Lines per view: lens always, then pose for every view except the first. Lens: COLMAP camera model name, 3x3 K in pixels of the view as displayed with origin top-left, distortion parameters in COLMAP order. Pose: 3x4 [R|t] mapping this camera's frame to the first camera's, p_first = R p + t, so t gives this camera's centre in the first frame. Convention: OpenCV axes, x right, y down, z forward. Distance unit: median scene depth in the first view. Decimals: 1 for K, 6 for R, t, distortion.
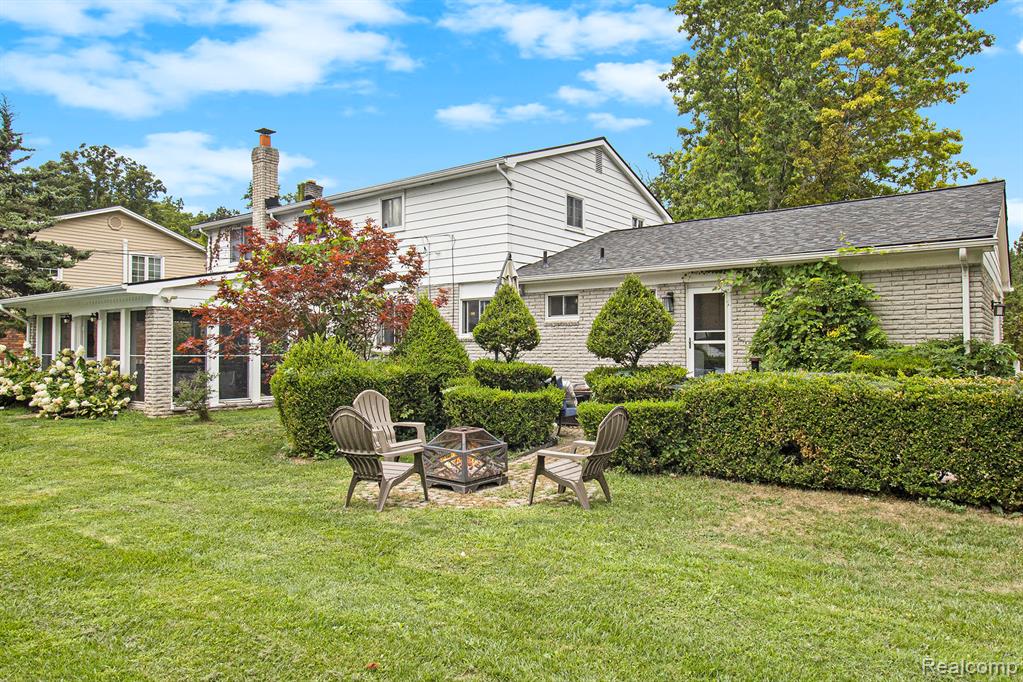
lens RADIAL K [[708.3, 0, 488.5], [0, 708.3, 341.5], [0, 0, 1]] dist [0.023841, -0.001446]
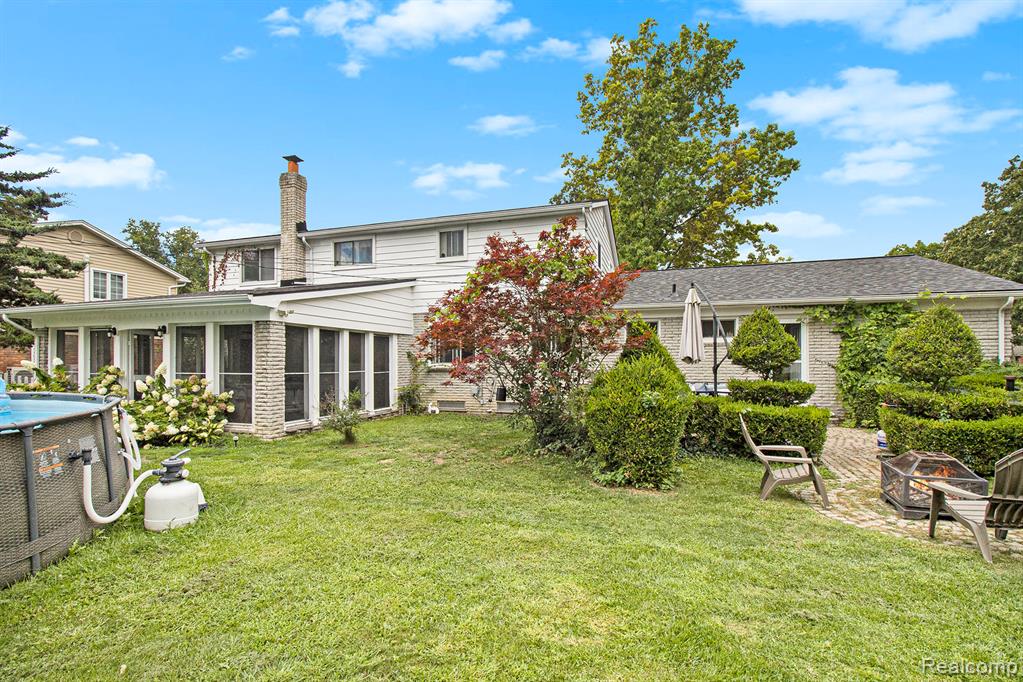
lens RADIAL K [[489.6, 0, 477.9], [0, 489.6, 365.8], [0, 0, 1]] dist [-0.002034, -0.004239]
pose [[0.936530, -0.000278, 0.350587, -0.439464], [-0.005227, 0.999877, 0.014754, -0.001413], [-0.350548, -0.015650, 0.936414, 0.310892]]
